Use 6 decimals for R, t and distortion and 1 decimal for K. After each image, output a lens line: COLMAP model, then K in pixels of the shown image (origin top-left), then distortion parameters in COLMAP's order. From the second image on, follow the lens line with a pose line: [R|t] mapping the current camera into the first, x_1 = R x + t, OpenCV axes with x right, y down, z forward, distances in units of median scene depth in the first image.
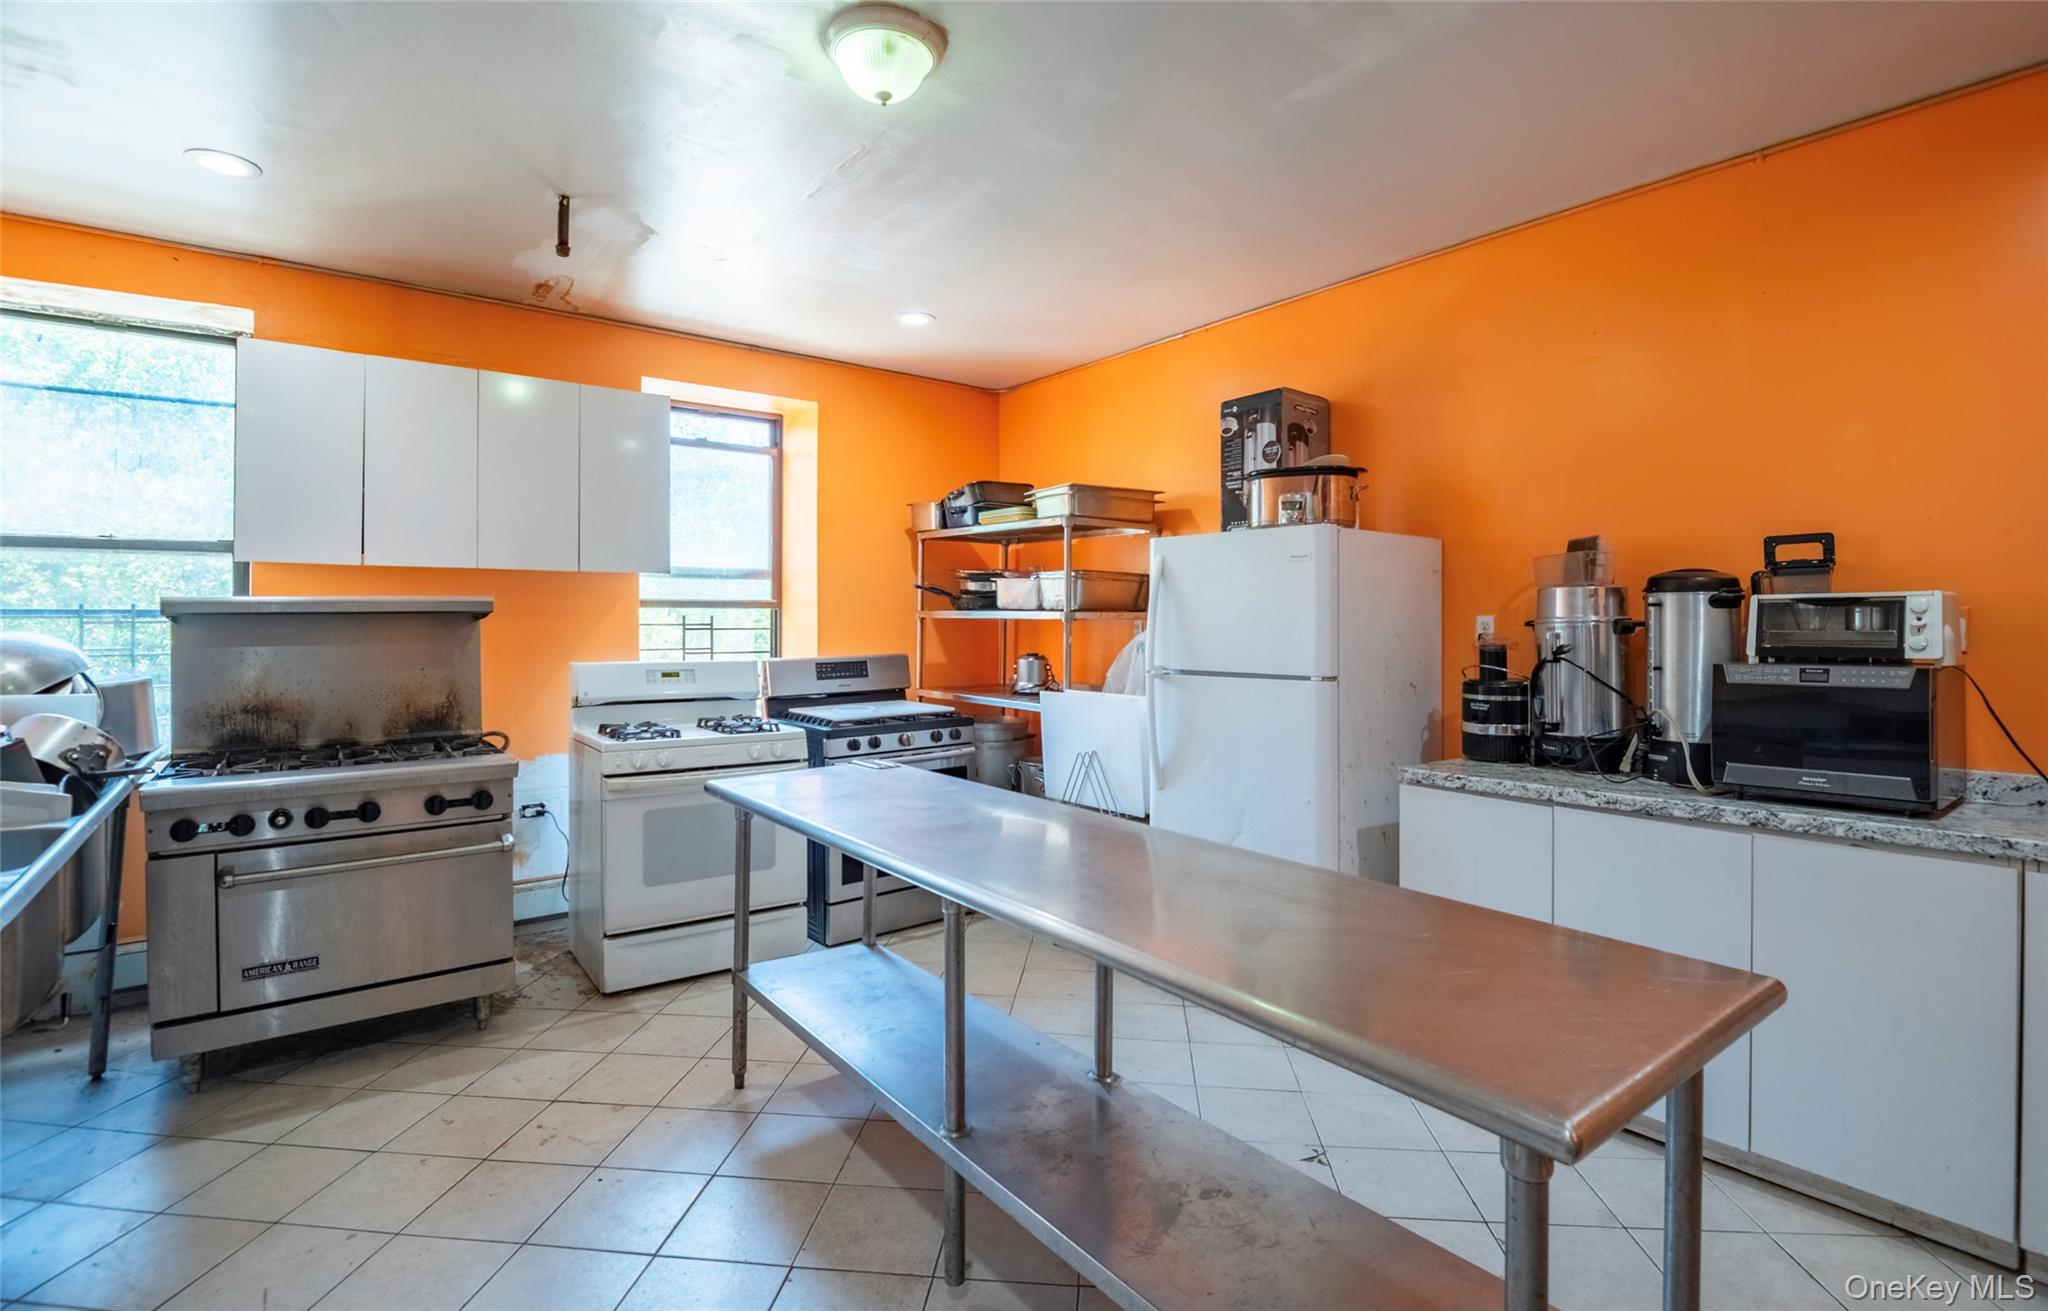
lens RADIAL K [[965.8, 0, 1027.7], [0, 965.8, 624.2], [0, 0, 1]] dist [-0.046300, -0.000110]
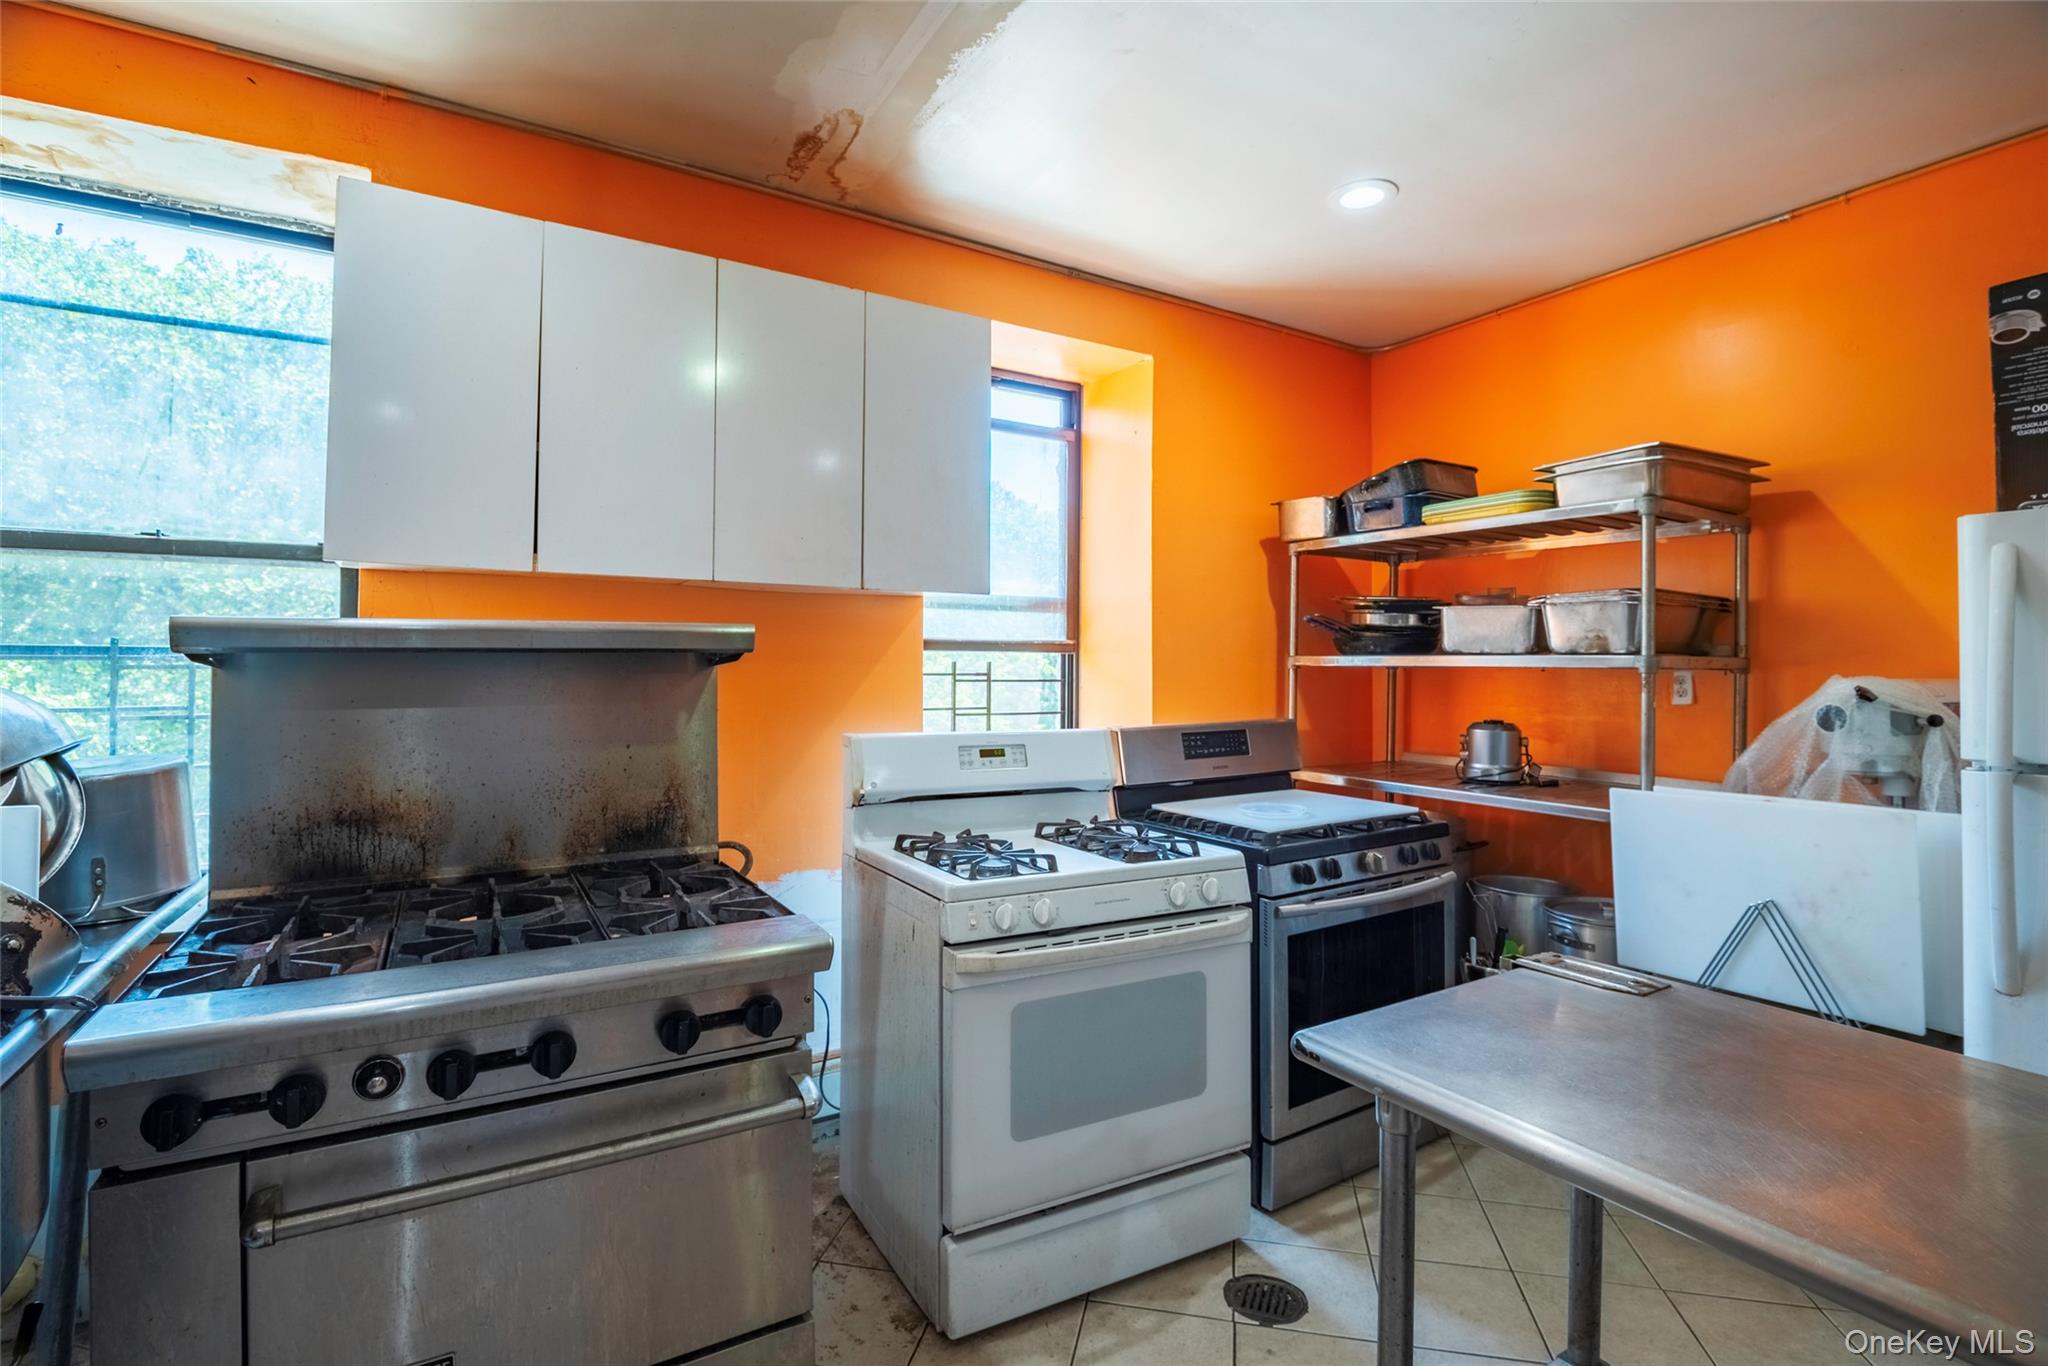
lens RADIAL K [[939.7, 0, 1020.0], [0, 939.7, 658.2], [0, 0, 1]] dist [-0.034578, -0.000845]
pose [[0.993906, 0.002816, -0.110198, -0.309870], [-0.004816, 0.999828, -0.017884, 0.001030], [0.110128, 0.018305, 0.993749, 0.416009]]
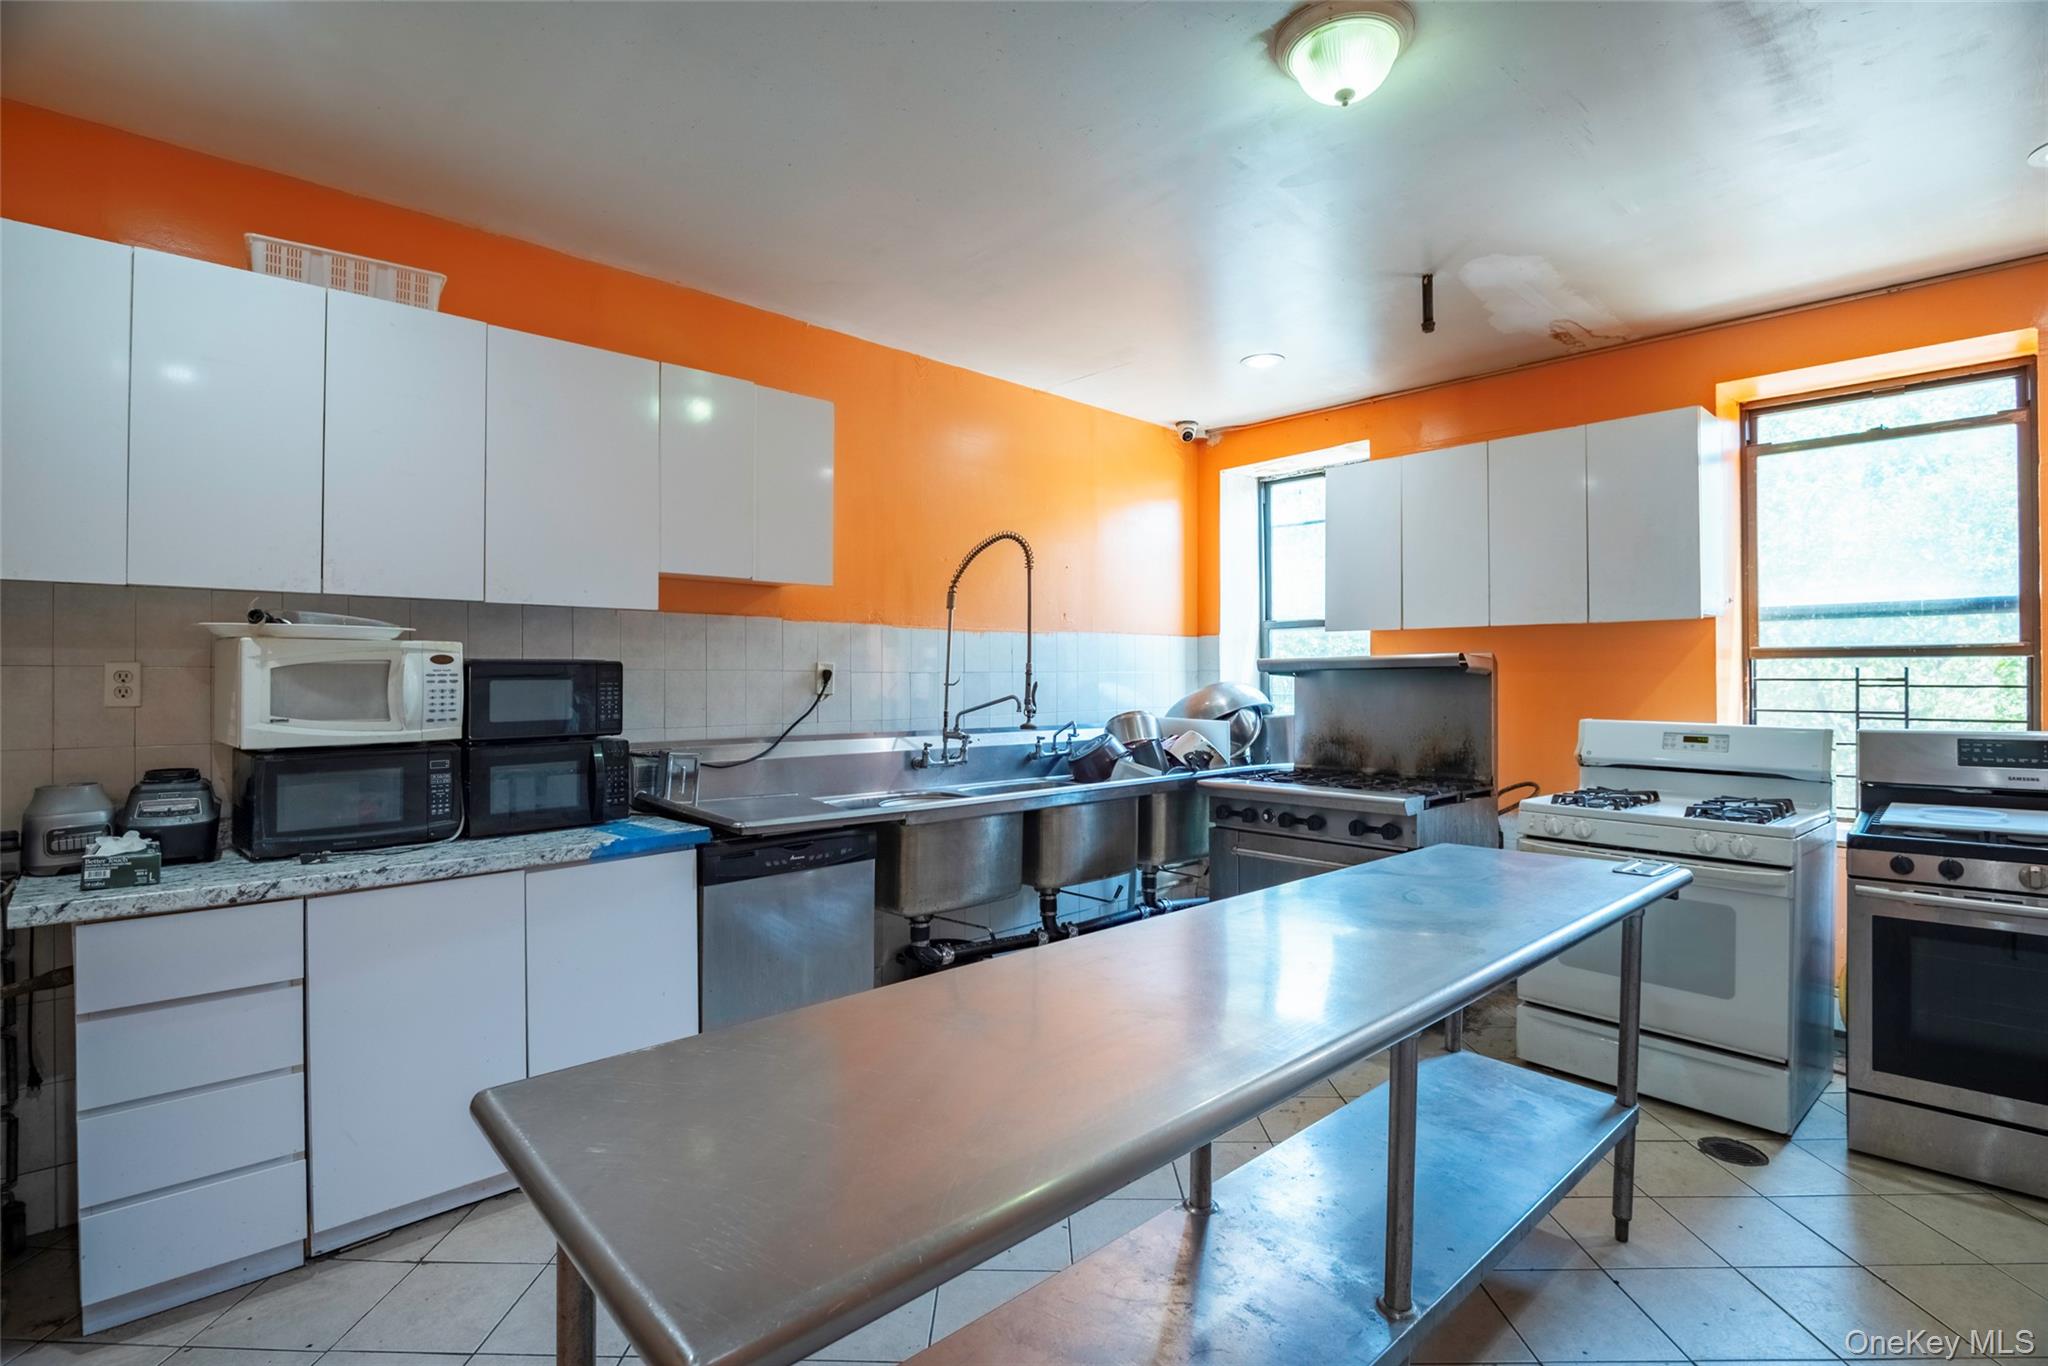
lens RADIAL K [[936.9, 0, 1024.0], [0, 936.9, 683.0], [0, 0, 1]] dist [-0.018775, -0.000334]
pose [[0.078883, 0.008394, -0.996849, 0.421120], [-0.001127, 0.999965, 0.008332, -0.002861], [0.996883, 0.000466, 0.078889, 0.382188]]
